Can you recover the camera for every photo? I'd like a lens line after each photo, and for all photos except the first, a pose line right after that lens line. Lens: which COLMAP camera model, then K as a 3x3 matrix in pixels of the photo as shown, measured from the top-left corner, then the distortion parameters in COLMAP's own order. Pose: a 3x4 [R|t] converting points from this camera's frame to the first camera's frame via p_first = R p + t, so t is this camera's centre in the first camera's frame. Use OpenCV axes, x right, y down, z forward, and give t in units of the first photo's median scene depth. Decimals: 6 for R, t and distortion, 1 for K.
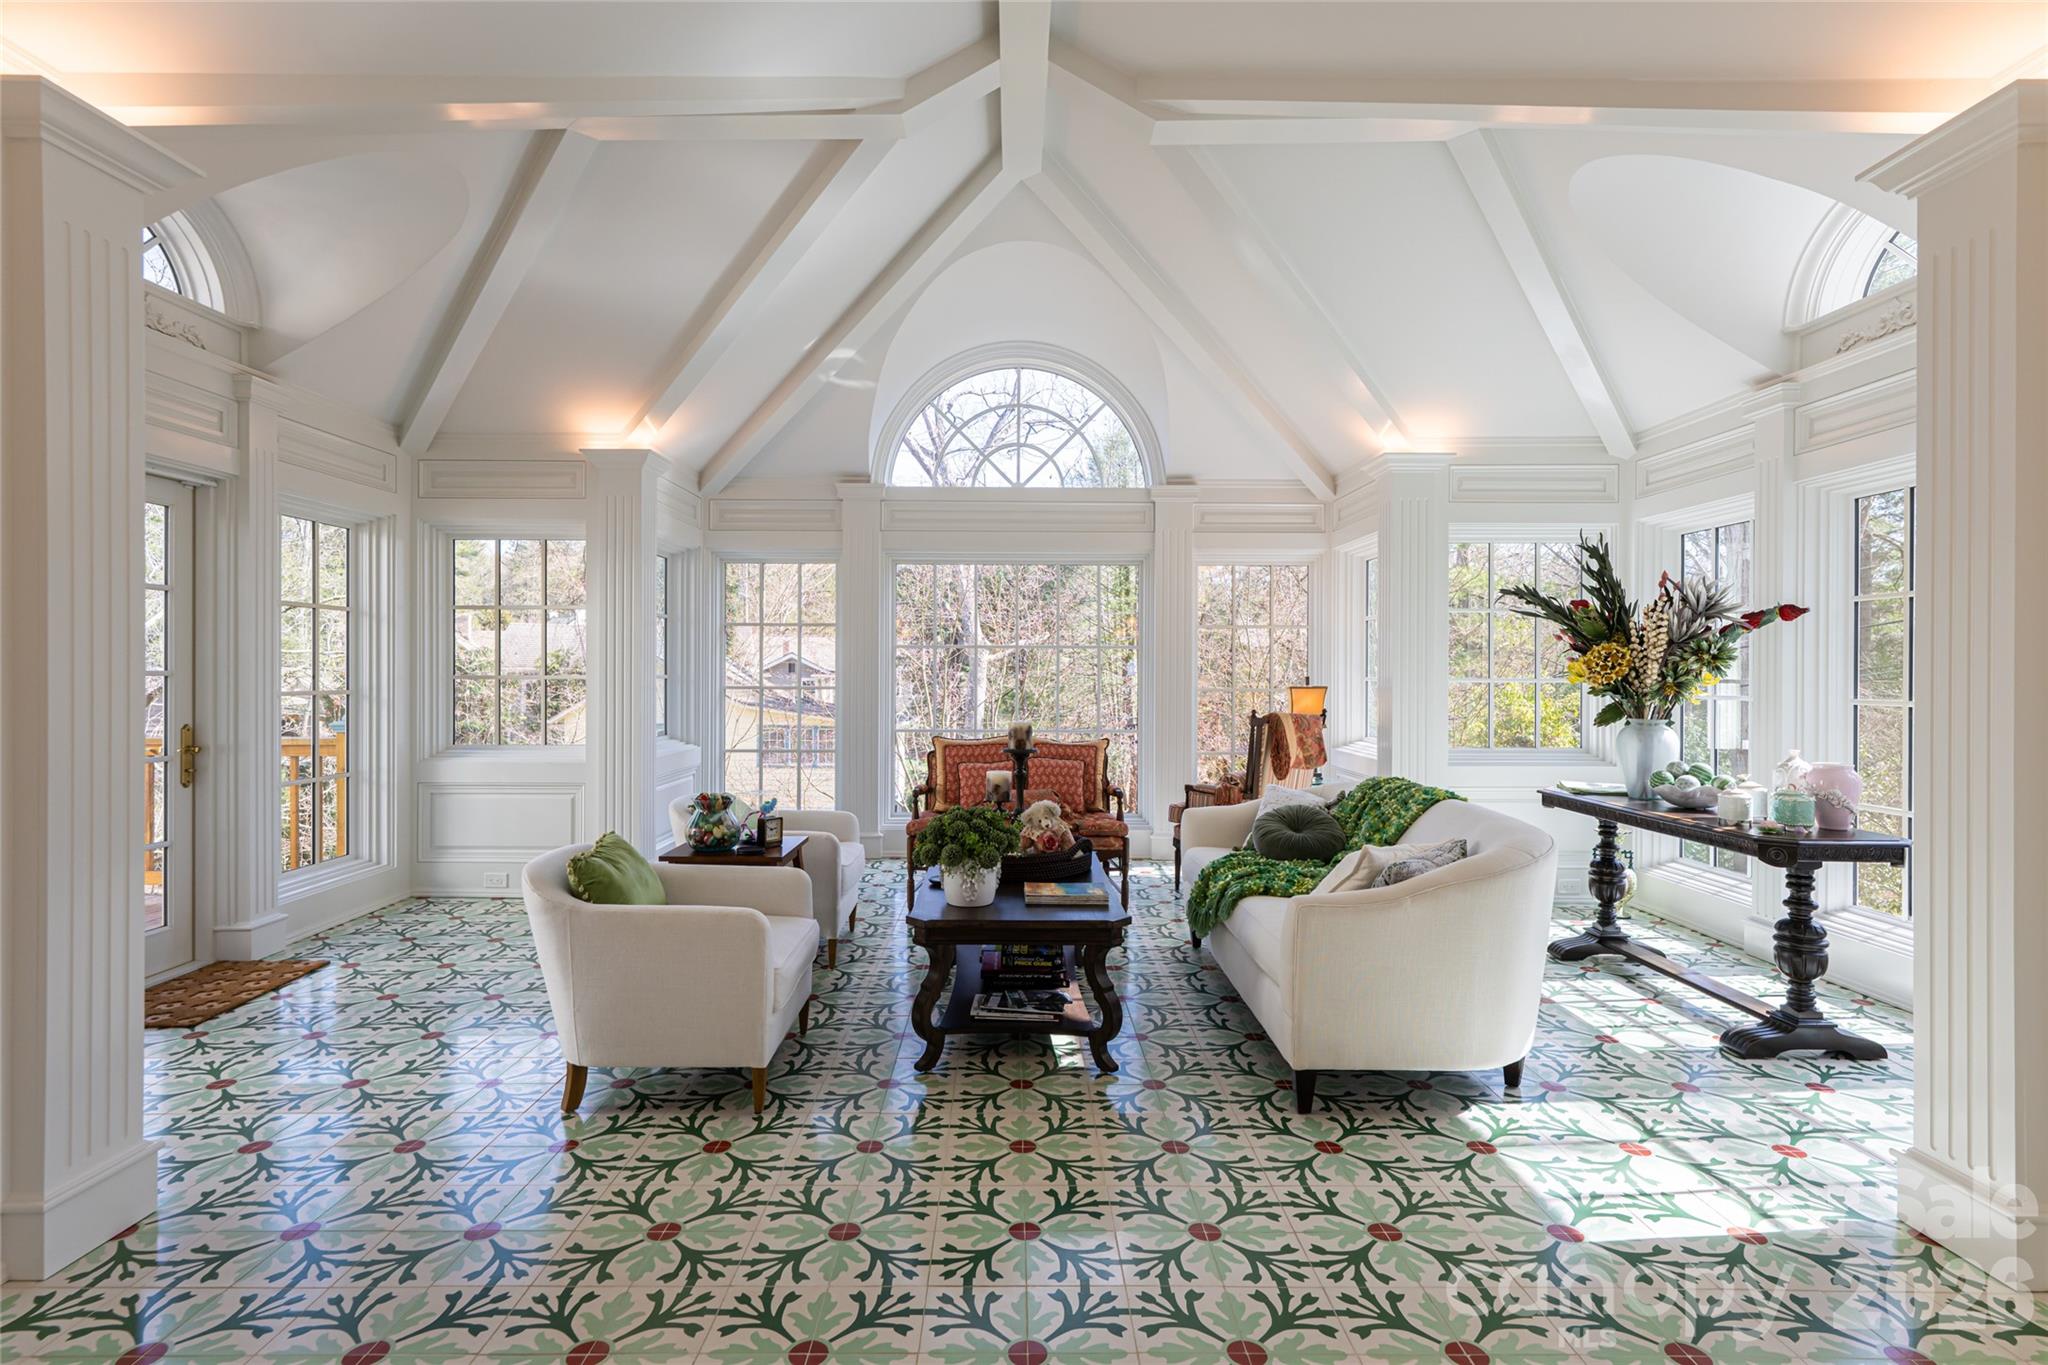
lens RADIAL K [[1027.5, 0, 1024.0], [0, 1027.5, 682.5], [0, 0, 1]] dist [-0.000246, 0.000213]
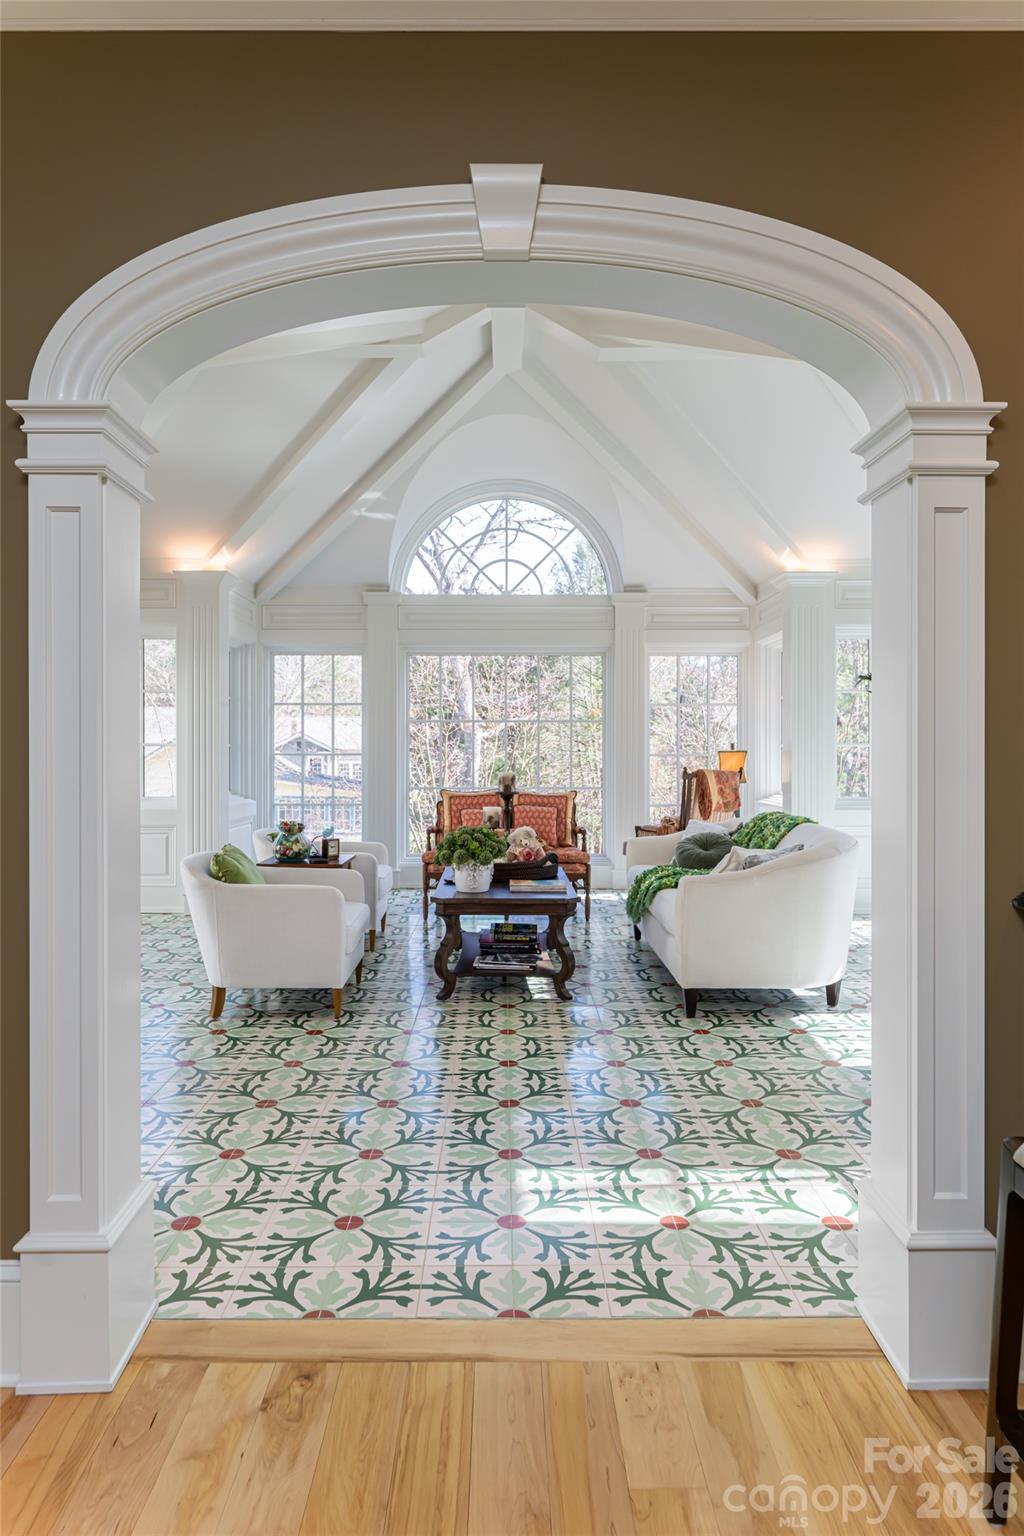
lens RADIAL K [[972.6, 0, 512.0], [0, 972.6, 768.0], [0, 0, 1]] dist [-0.001388, -0.000150]
pose [[0.999988, -0.003358, -0.003534, 0.006837], [0.003386, 0.999962, 0.008090, 0.019640], [0.003507, -0.008101, 0.999961, -0.286553]]
